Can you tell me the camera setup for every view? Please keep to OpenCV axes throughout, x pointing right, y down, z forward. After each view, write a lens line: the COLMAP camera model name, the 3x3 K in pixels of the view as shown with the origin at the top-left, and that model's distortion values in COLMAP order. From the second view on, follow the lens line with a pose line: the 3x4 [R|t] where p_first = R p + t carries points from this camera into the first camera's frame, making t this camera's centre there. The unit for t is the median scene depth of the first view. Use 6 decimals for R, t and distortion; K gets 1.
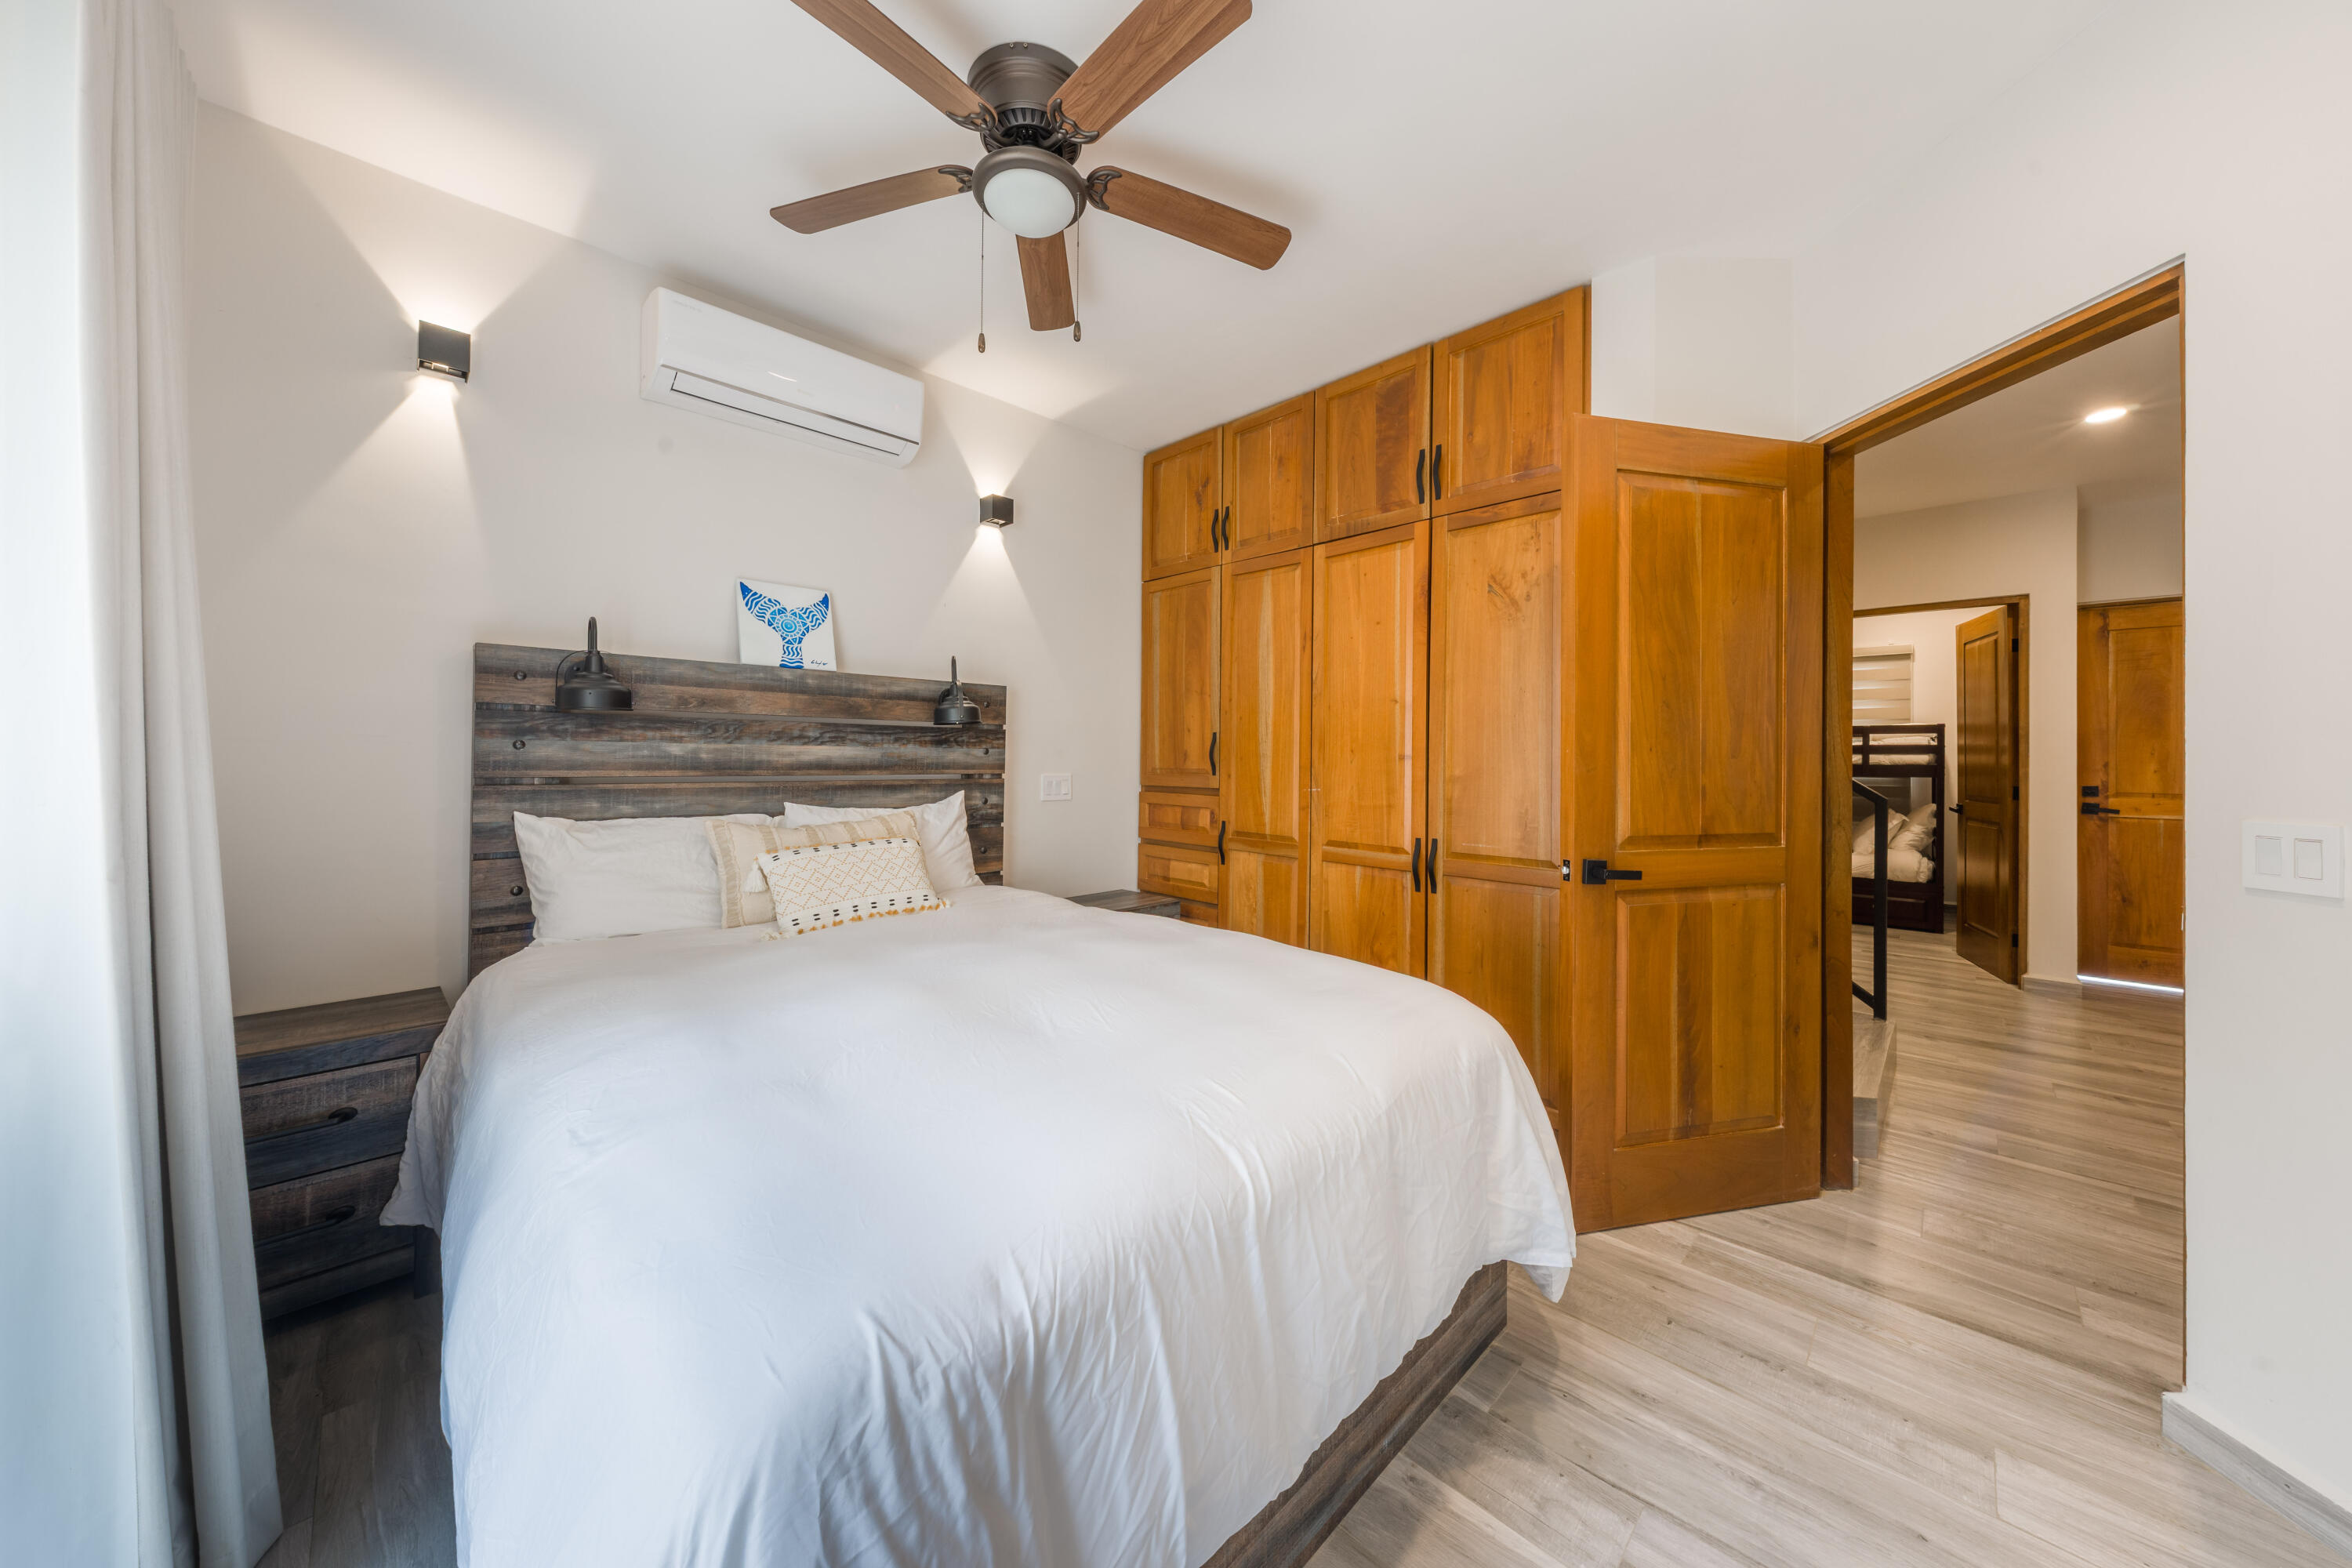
lens RADIAL K [[798.0, 0, 1157.3], [0, 798.0, 756.5], [0, 0, 1]] dist [-0.000403, -0.000070]
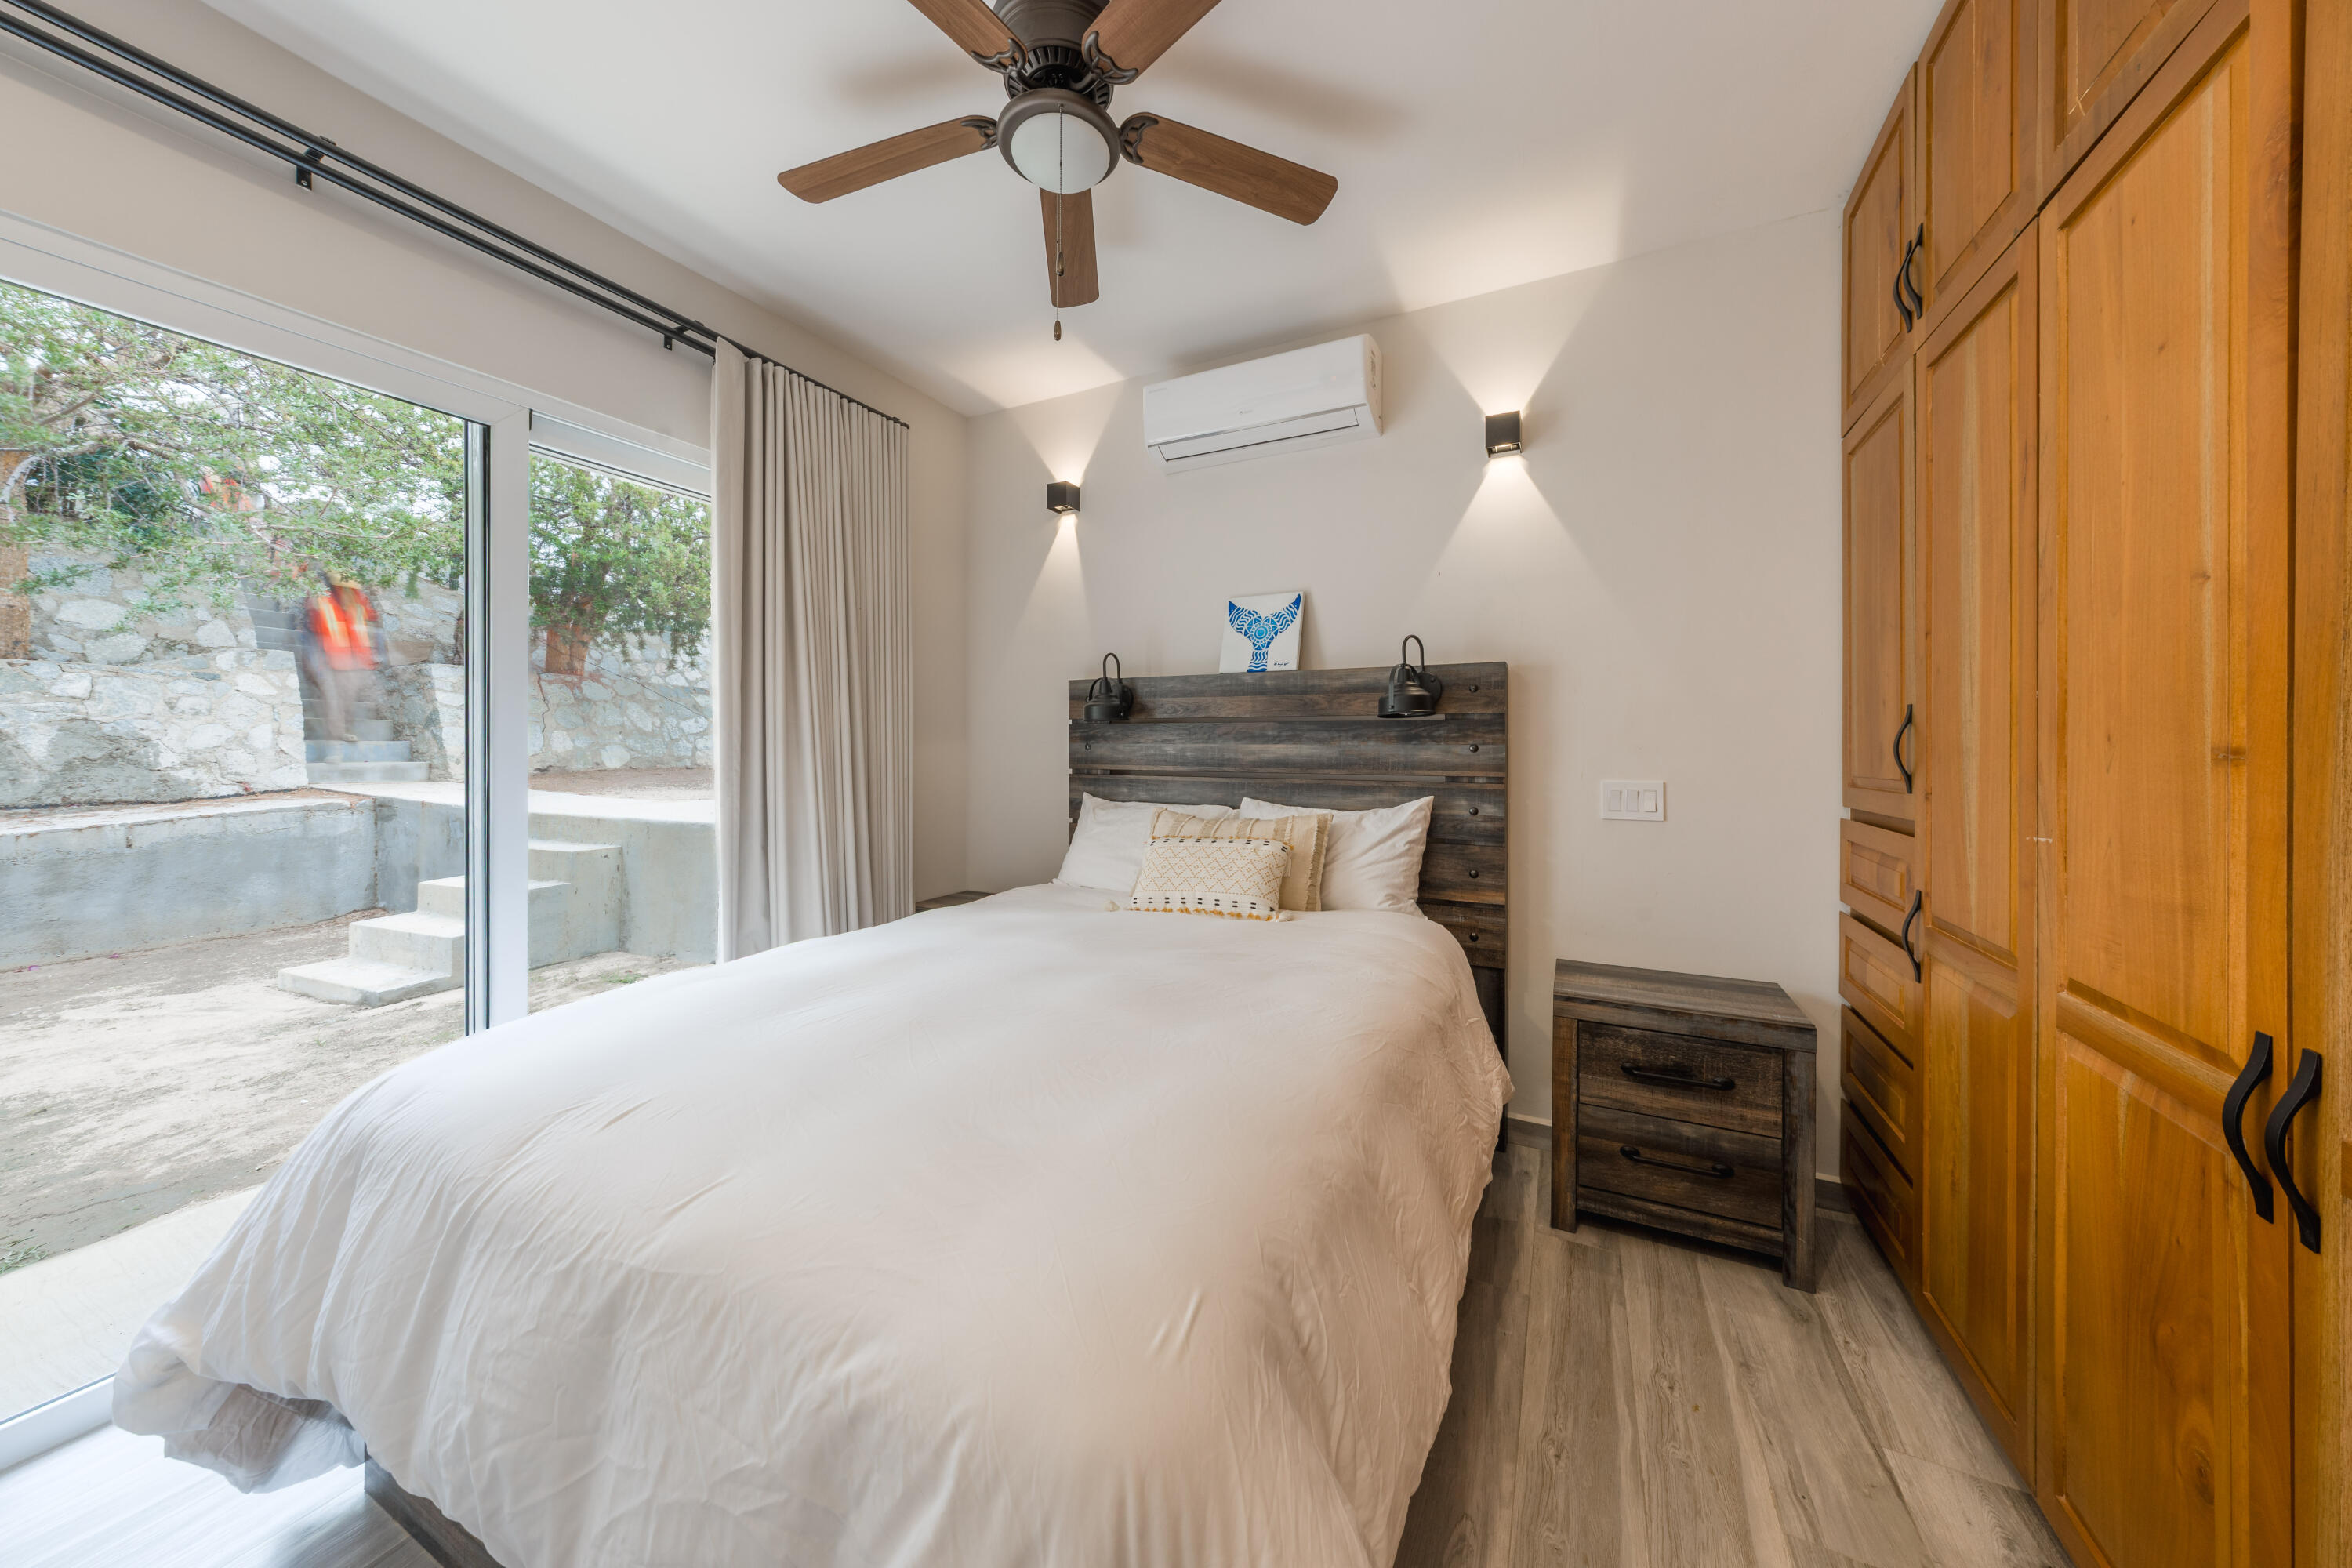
lens RADIAL K [[780.9, 0, 1182.0], [0, 780.9, 752.6], [0, 0, 1]] dist [-0.000130, -0.000067]
pose [[0.319649, -0.003274, -0.947530, 0.479725], [-0.000628, 0.999993, -0.003667, 0.000934], [0.947536, 0.001767, 0.319645, 0.547605]]
